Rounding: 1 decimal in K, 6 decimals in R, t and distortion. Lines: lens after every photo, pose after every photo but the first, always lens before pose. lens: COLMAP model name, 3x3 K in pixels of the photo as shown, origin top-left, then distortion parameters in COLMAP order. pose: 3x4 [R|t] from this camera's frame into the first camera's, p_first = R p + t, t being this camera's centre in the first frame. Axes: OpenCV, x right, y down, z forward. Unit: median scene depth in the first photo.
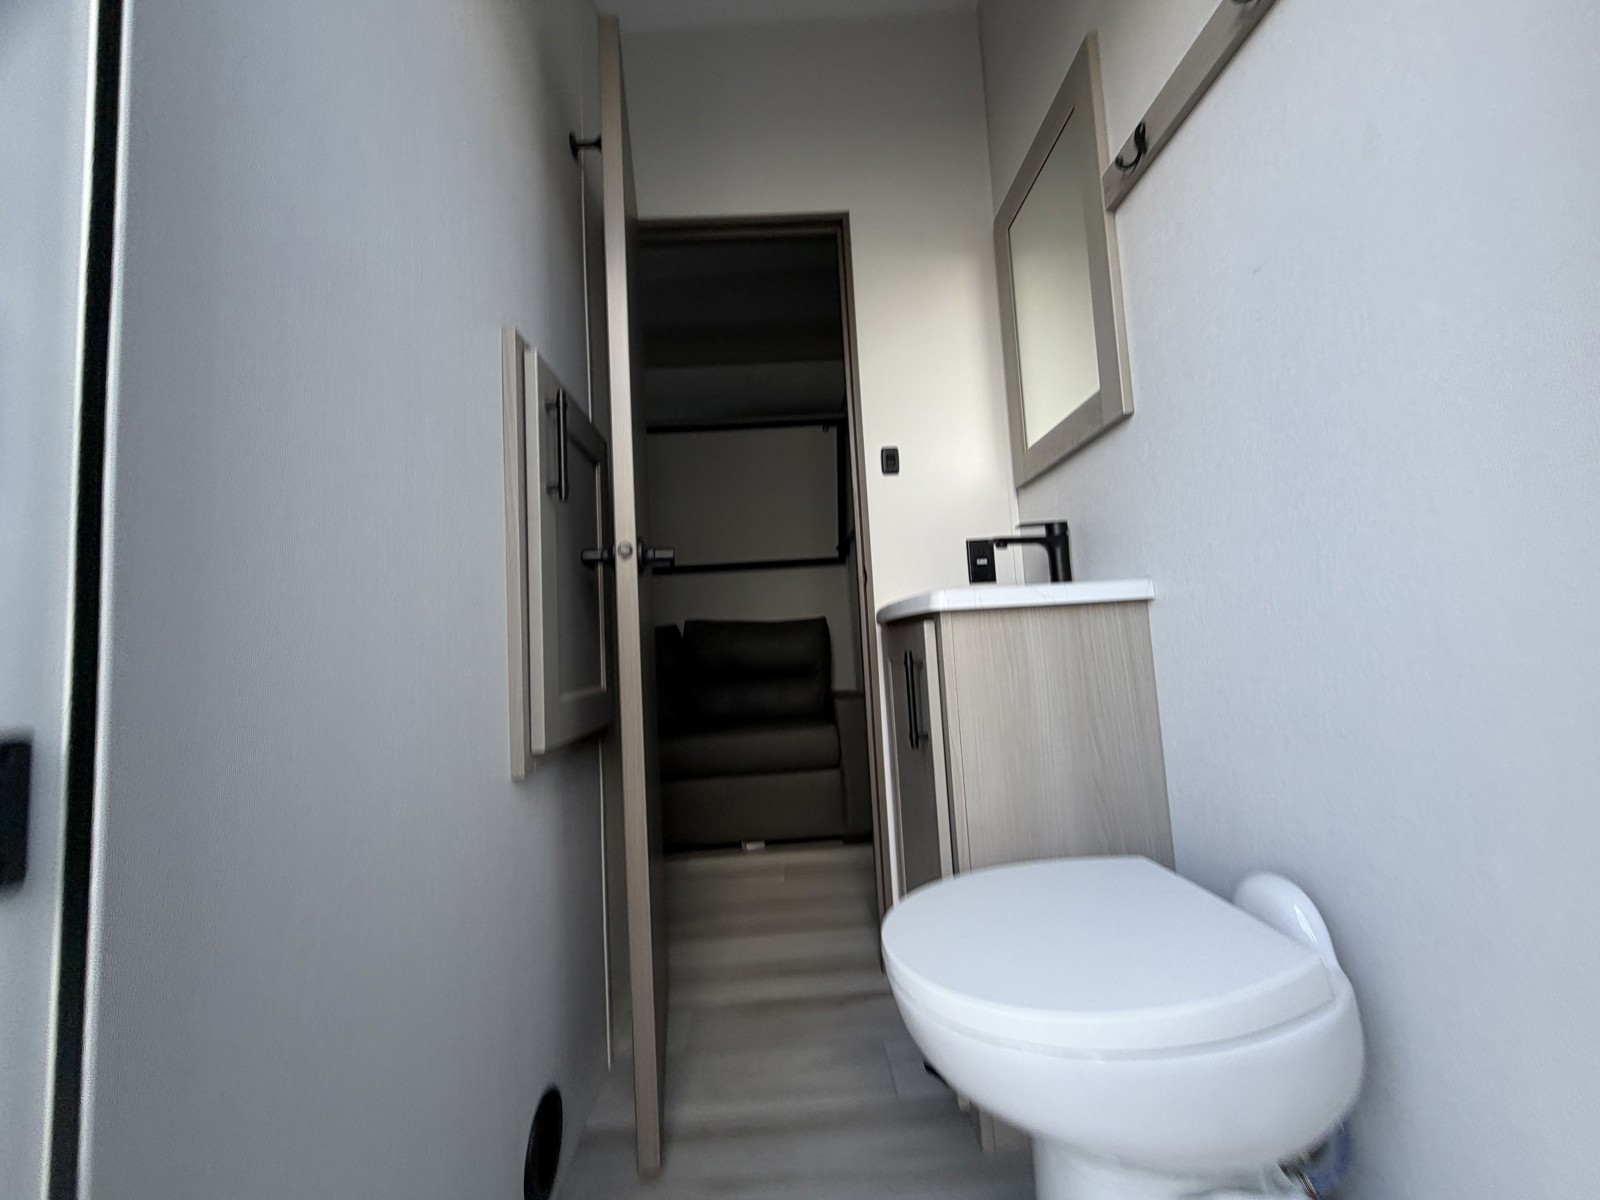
lens RADIAL K [[636.9, 0, 807.5], [0, 636.9, 601.8], [0, 0, 1]] dist [0.001718, 0.000086]
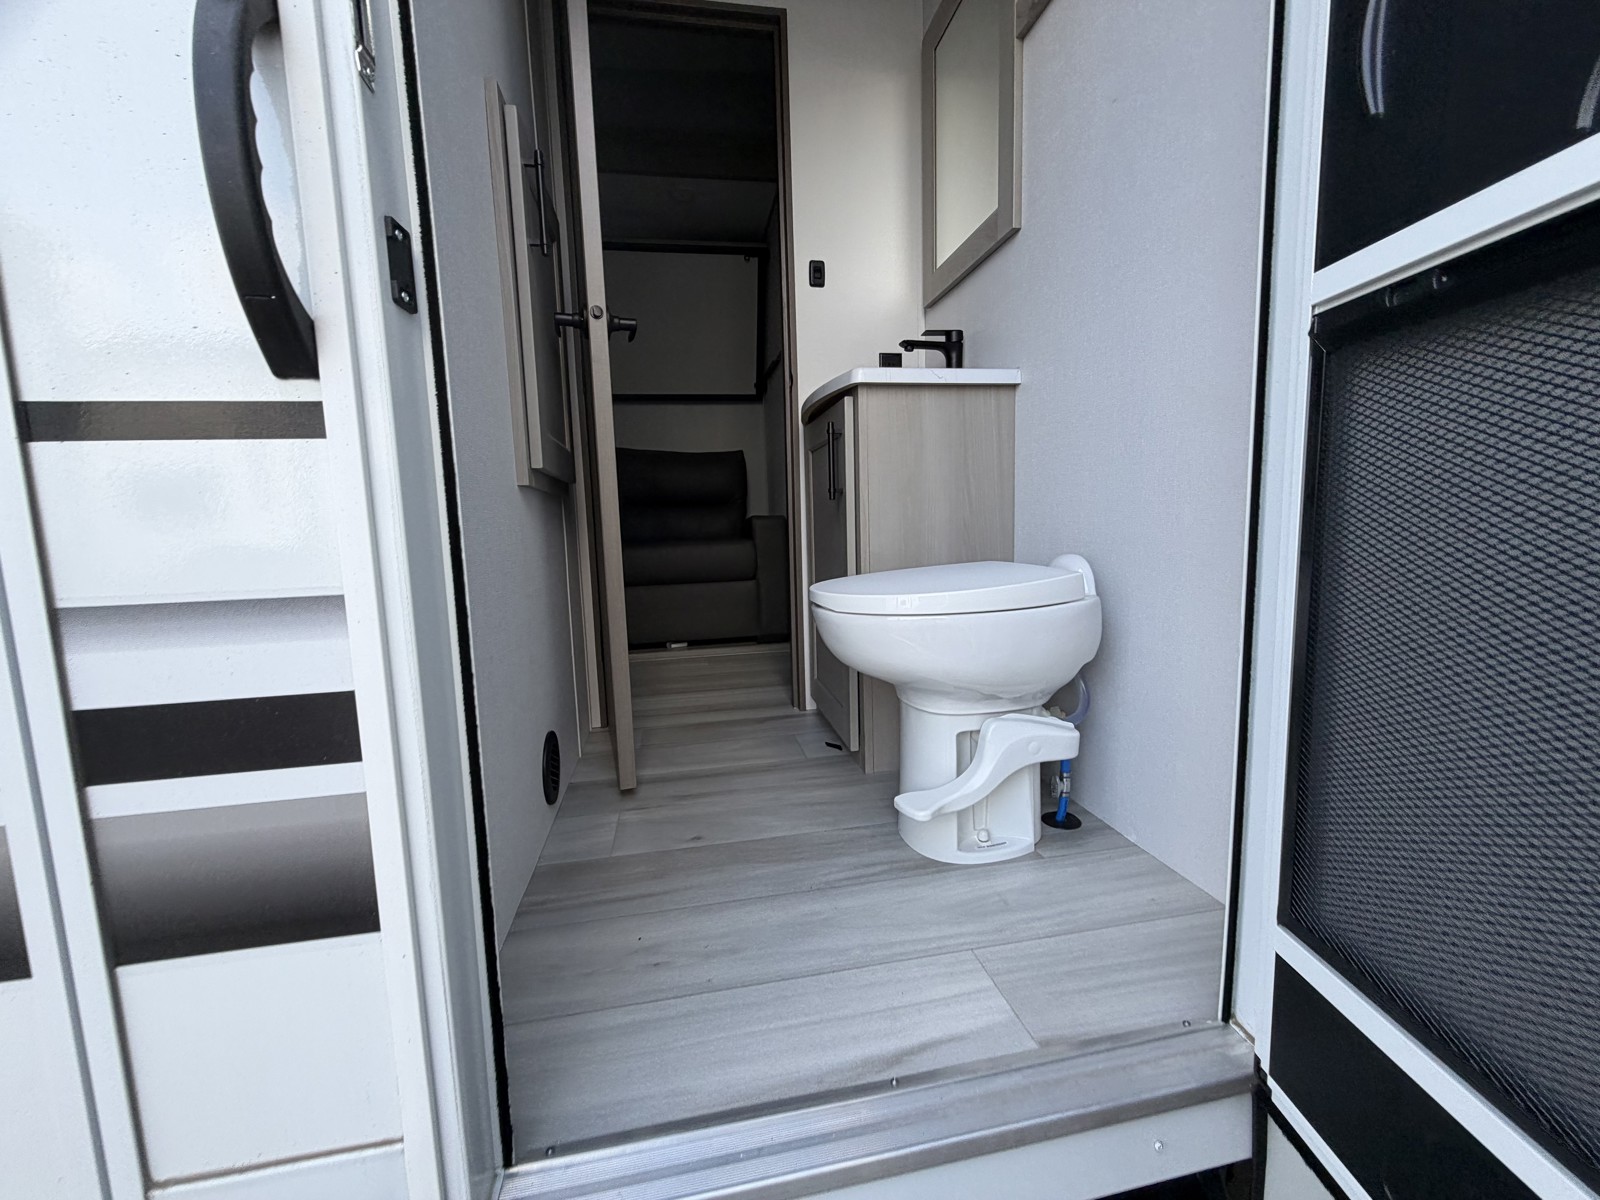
lens RADIAL K [[642.5, 0, 800.0], [0, 642.5, 600.0], [0, 0, 1]] dist [0.001968, 0.000077]
pose [[0.989570, 0.012684, 0.143494, -0.072940], [-0.038961, 0.982558, 0.181830, 0.185357], [-0.138684, -0.185524, 0.972804, -0.261300]]
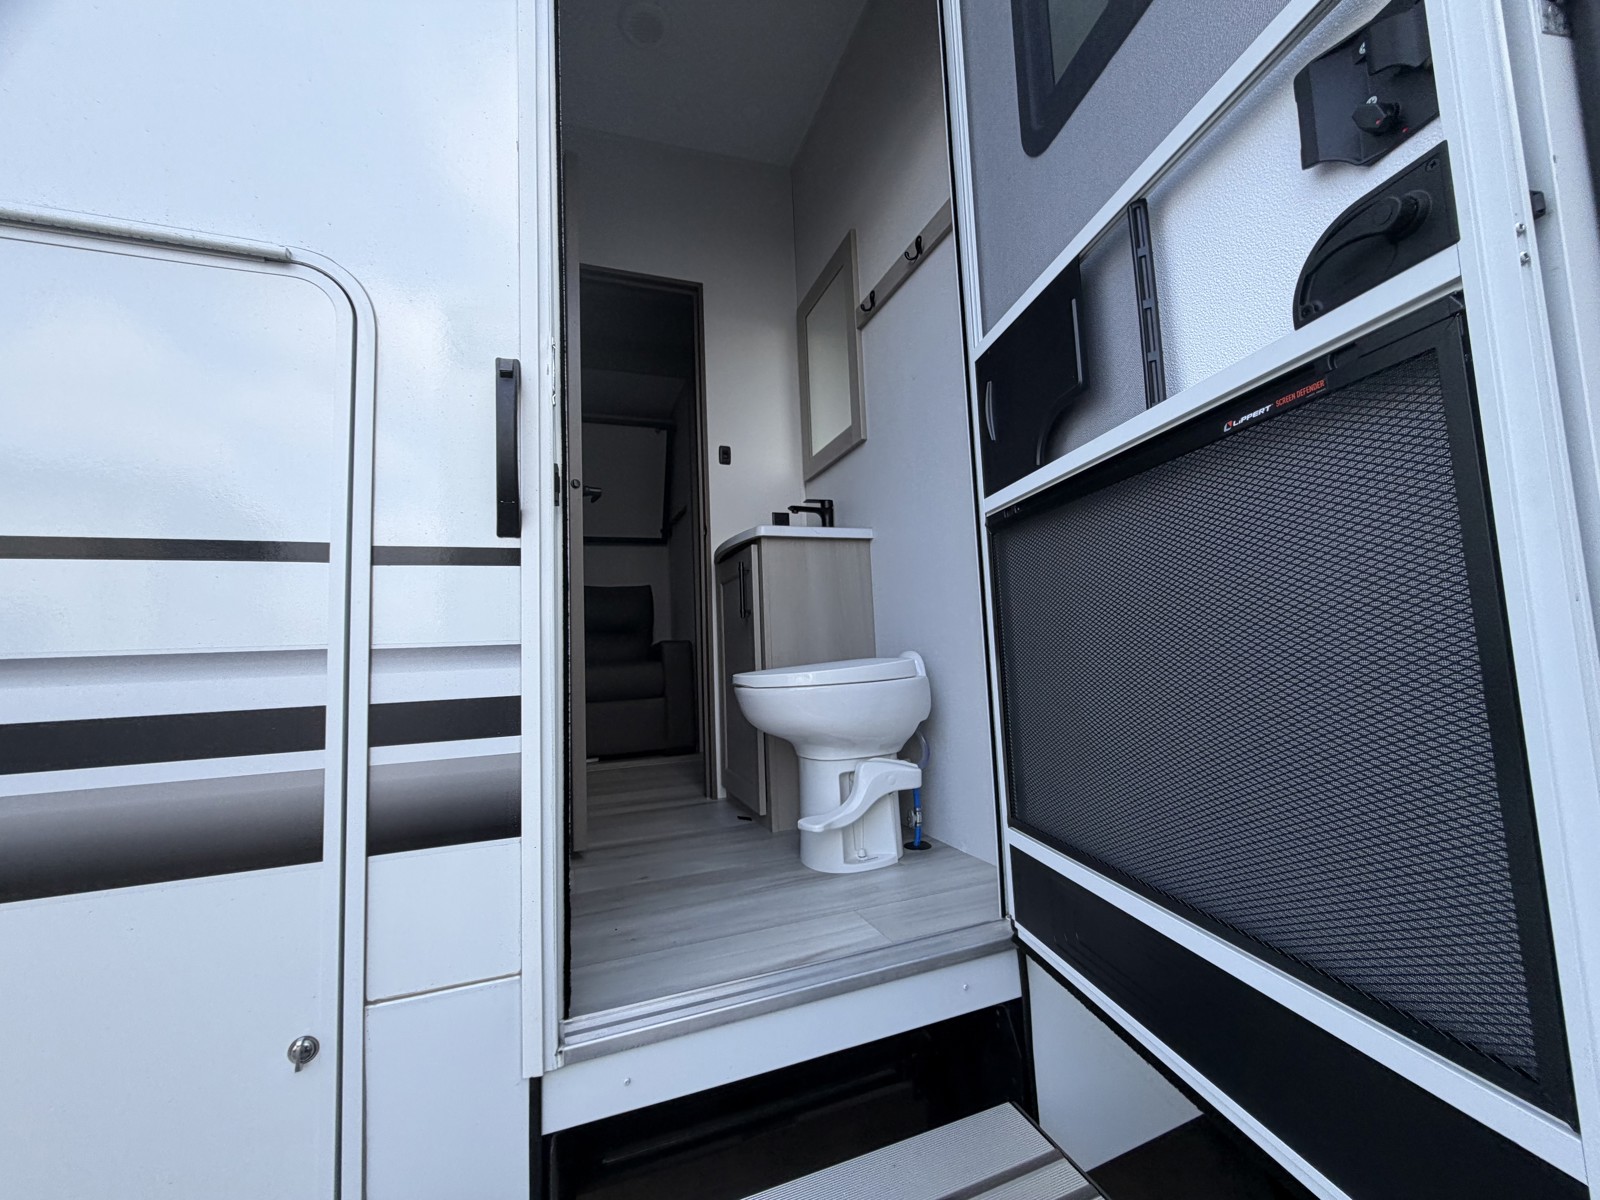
lens RADIAL K [[642.5, 0, 800.0], [0, 642.5, 600.0], [0, 0, 1]] dist [0.001968, 0.000077]
pose [[0.949423, 0.046494, 0.310540, -0.211550], [-0.037066, 0.998657, -0.036198, 0.225695], [-0.311806, 0.022857, 0.949871, -0.647502]]
